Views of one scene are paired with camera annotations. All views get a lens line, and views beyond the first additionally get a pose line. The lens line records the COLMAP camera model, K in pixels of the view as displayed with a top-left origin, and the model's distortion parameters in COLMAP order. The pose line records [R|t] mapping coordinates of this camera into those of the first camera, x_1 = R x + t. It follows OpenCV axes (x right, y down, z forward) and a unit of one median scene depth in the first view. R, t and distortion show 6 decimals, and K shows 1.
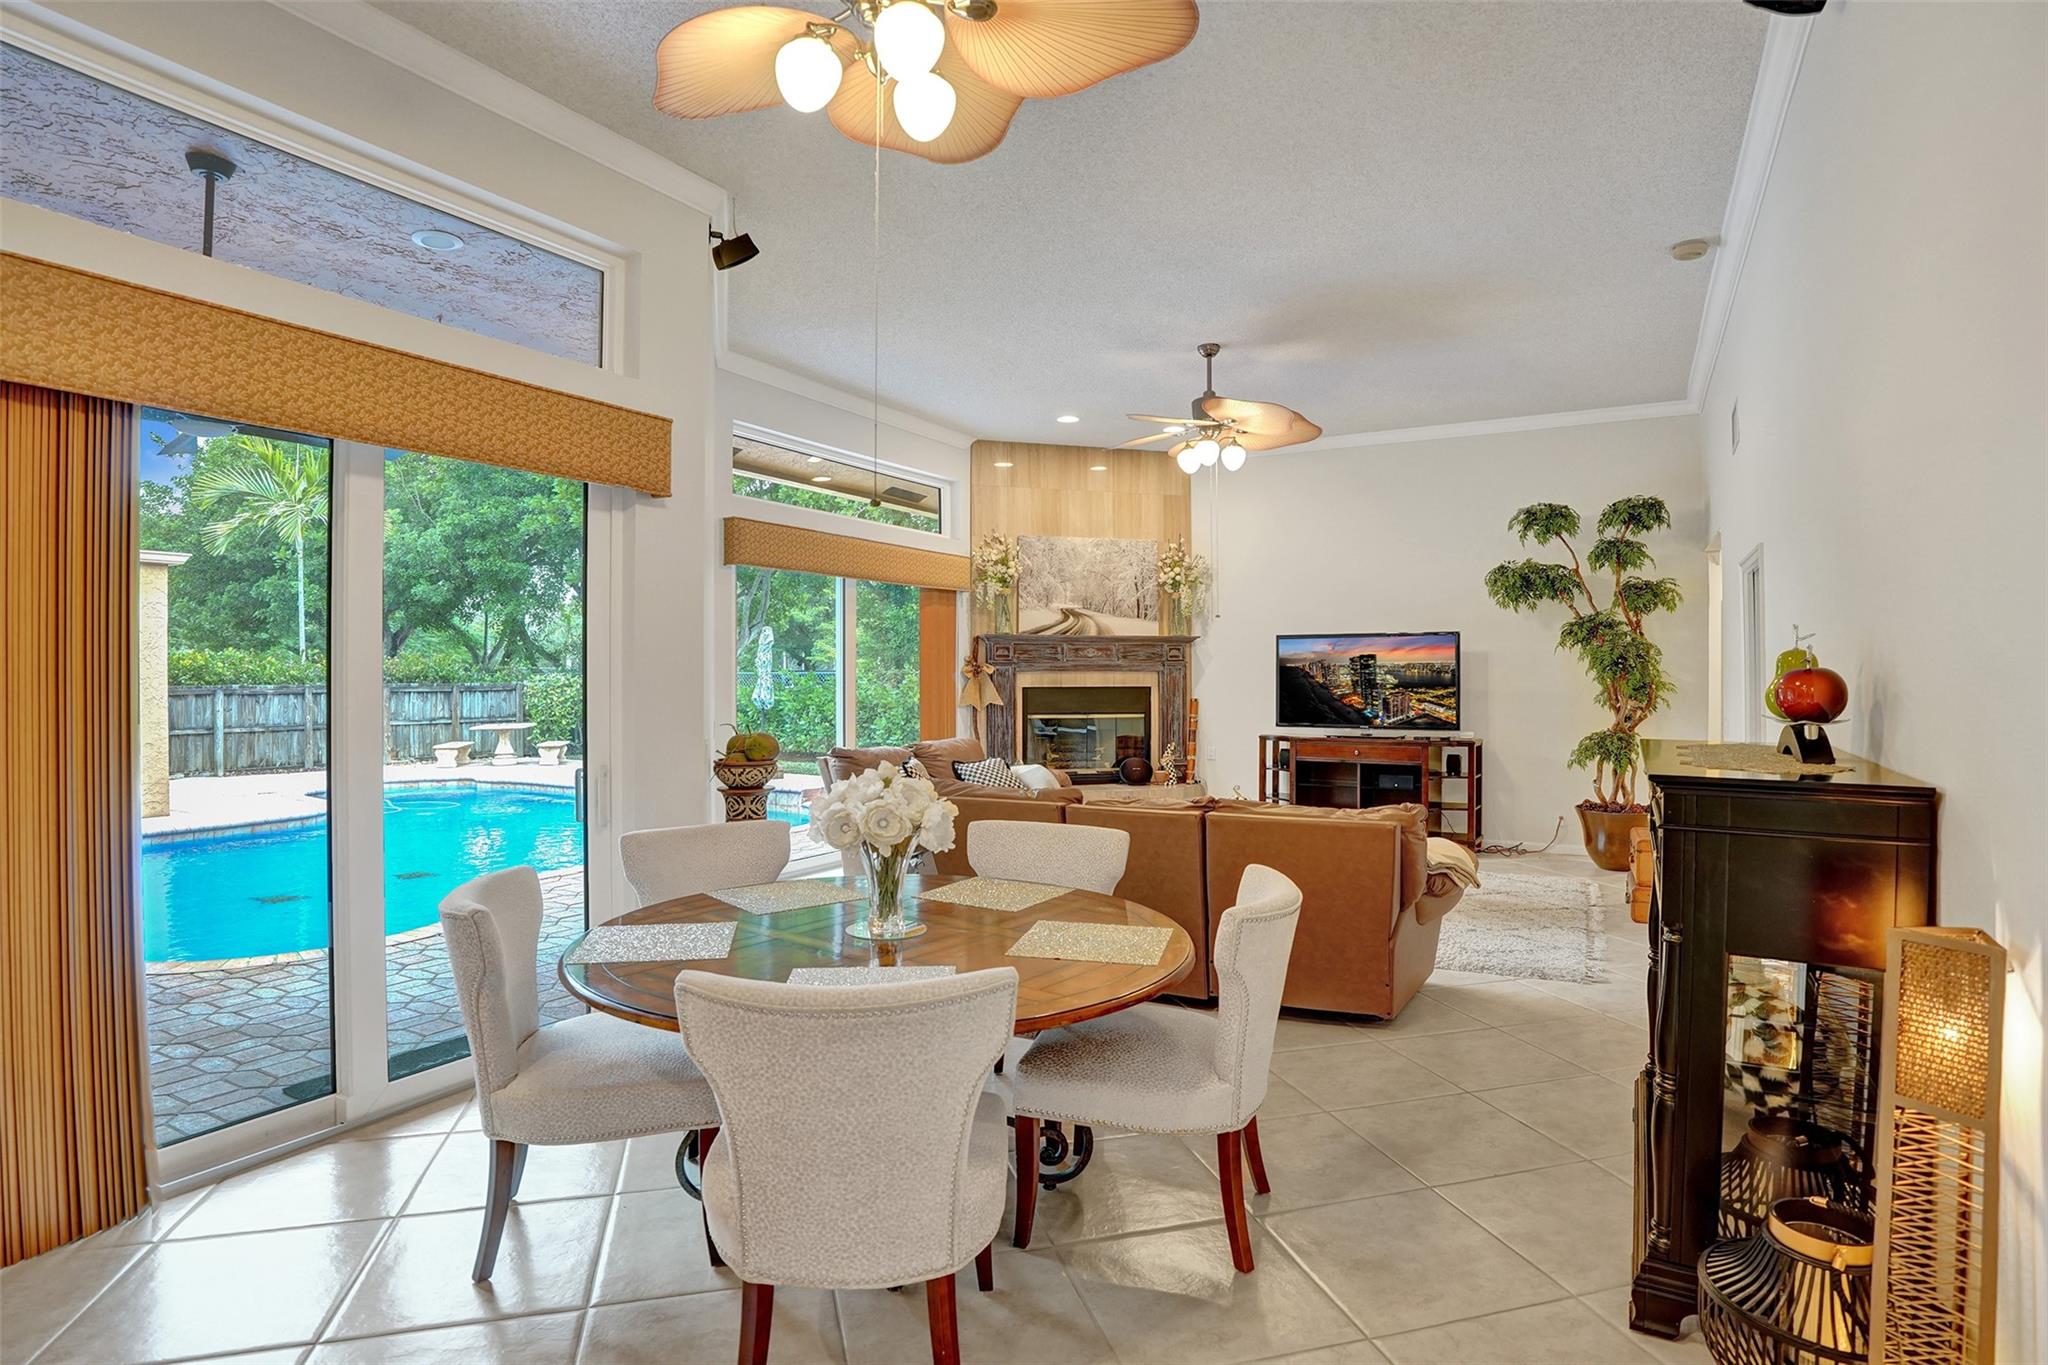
lens RADIAL K [[1062.1, 0, 1026.1], [0, 1062.1, 680.9], [0, 0, 1]] dist [-0.076291, 0.032524]
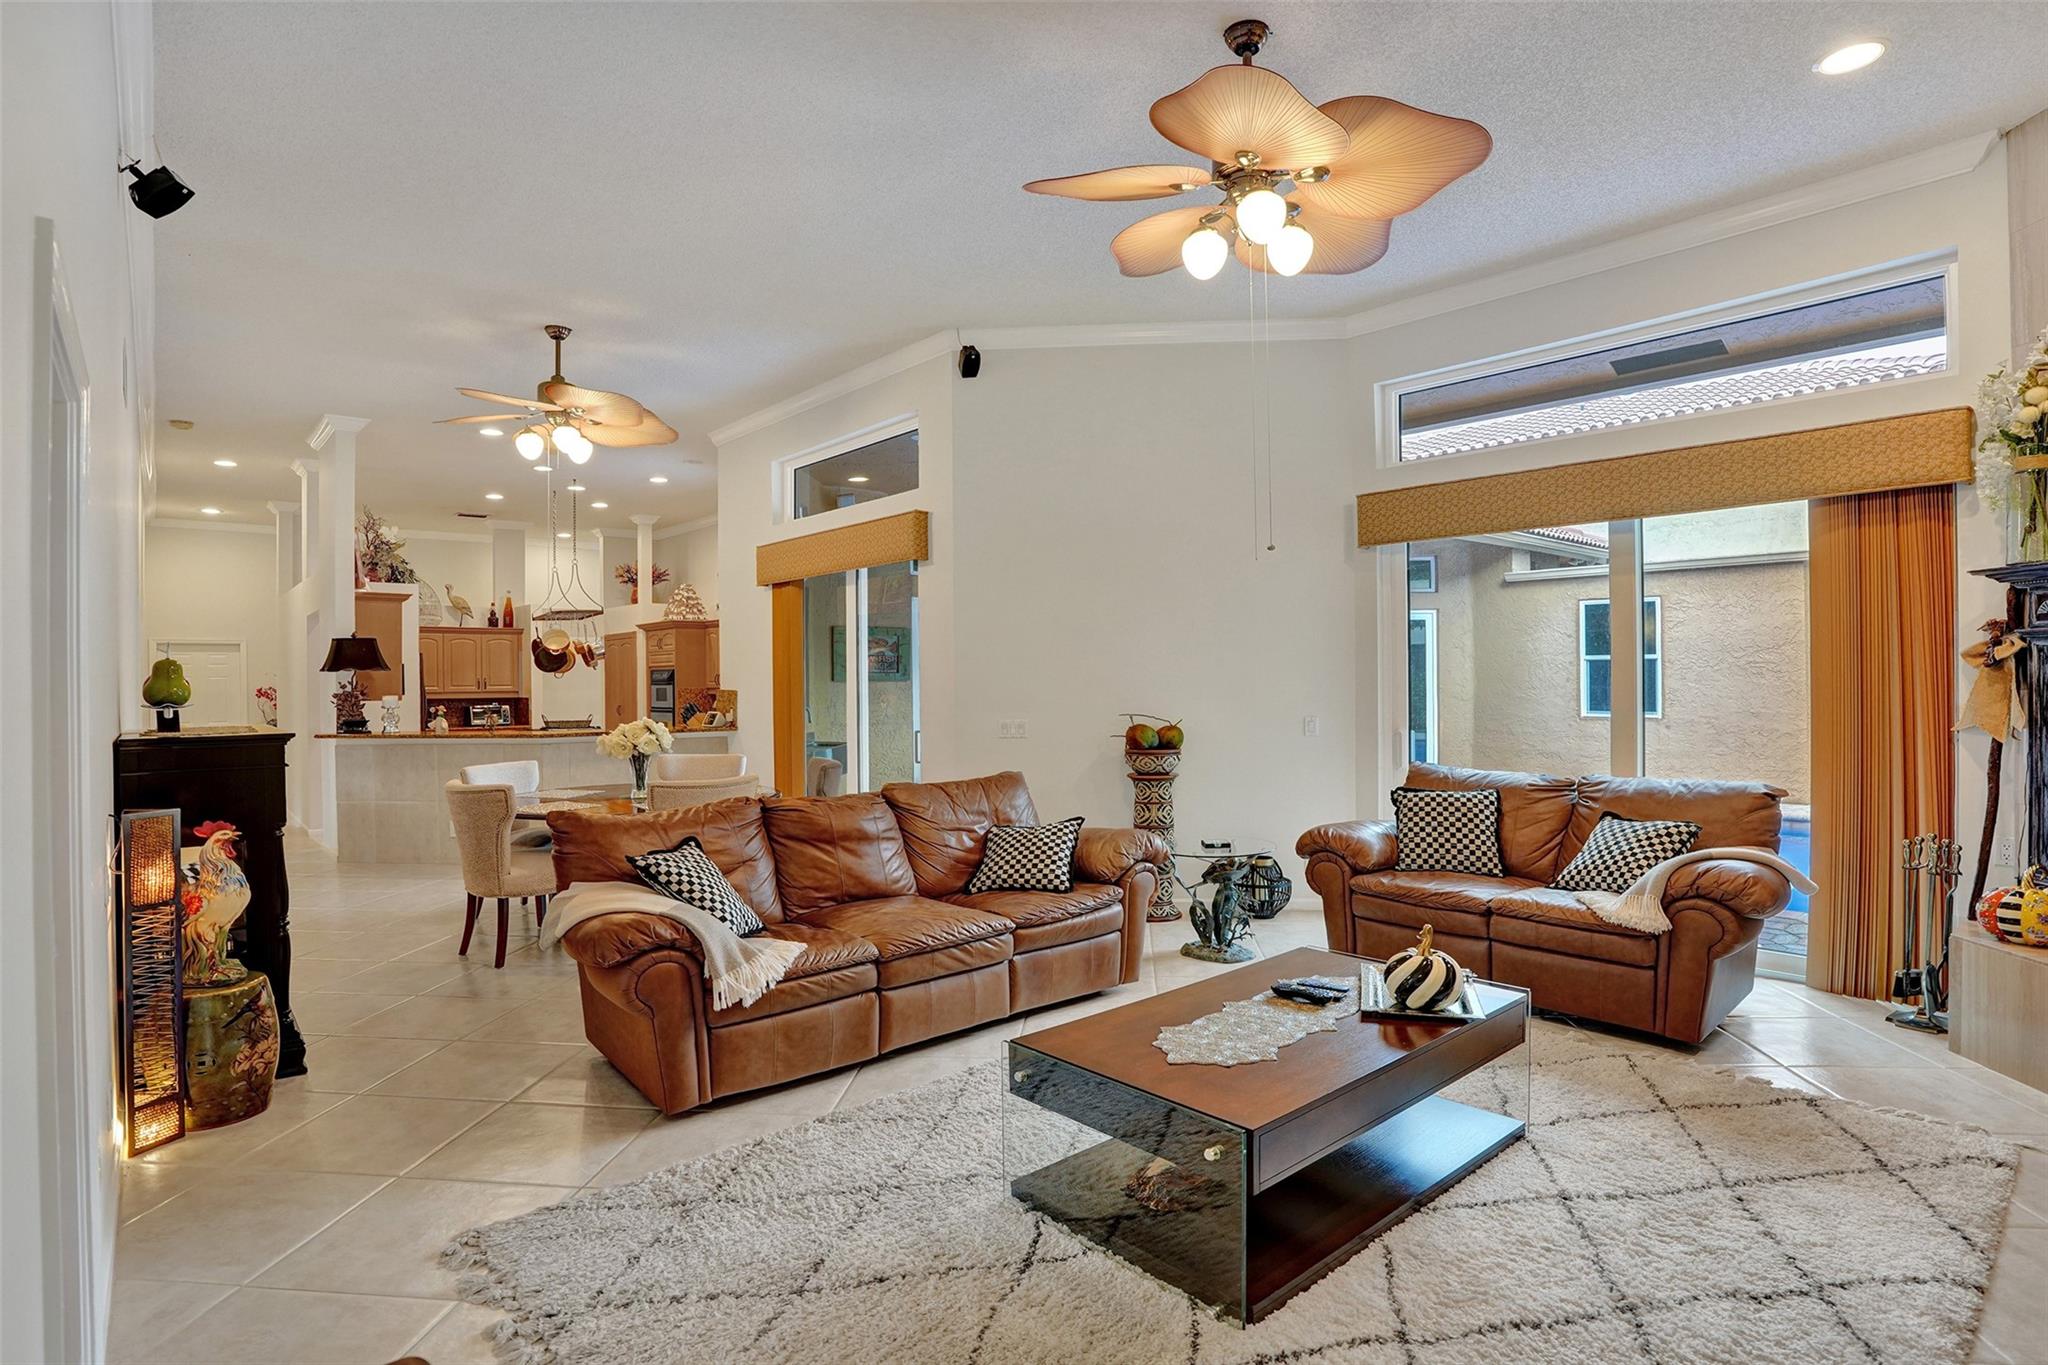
lens RADIAL K [[1072.9, 0, 1035.8], [0, 1072.9, 688.1], [0, 0, 1]] dist [-0.086341, 0.042328]
pose [[-0.338667, 0.012066, -0.940829, 0.493335], [0.003236, 0.999927, 0.011659, -0.000760], [0.940901, 0.000904, -0.338681, 0.759164]]
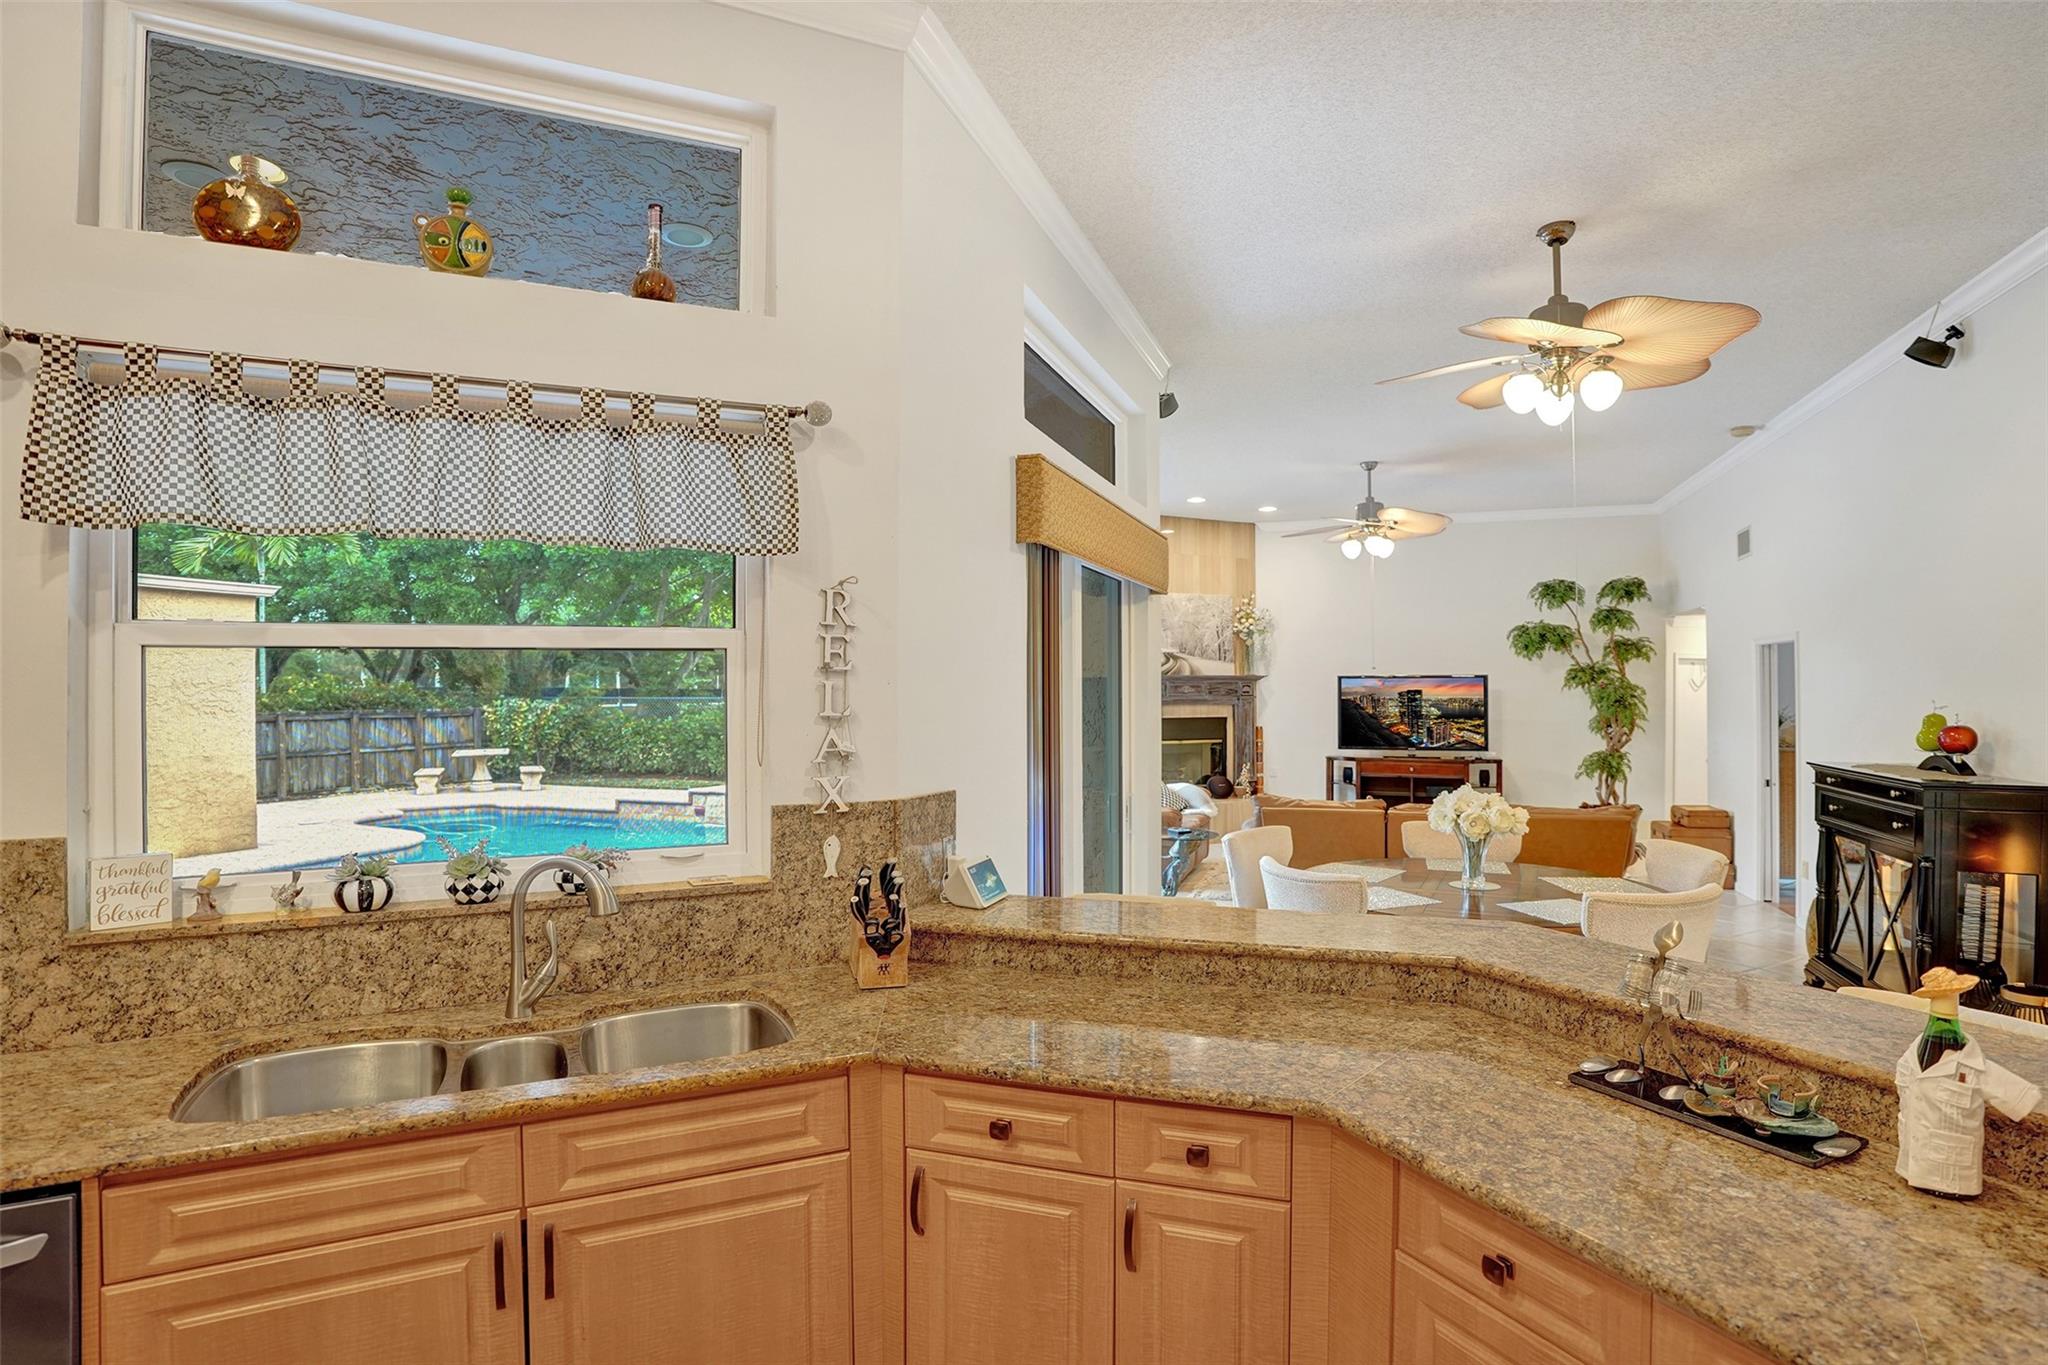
lens RADIAL K [[1062.1, 0, 1026.1], [0, 1062.1, 680.9], [0, 0, 1]] dist [-0.076291, 0.032524]
pose [[0.983419, 0.001128, 0.181342, -0.342888], [0.001633, 0.999885, -0.015072, -0.018704], [-0.181338, 0.015118, 0.983305, -0.151384]]
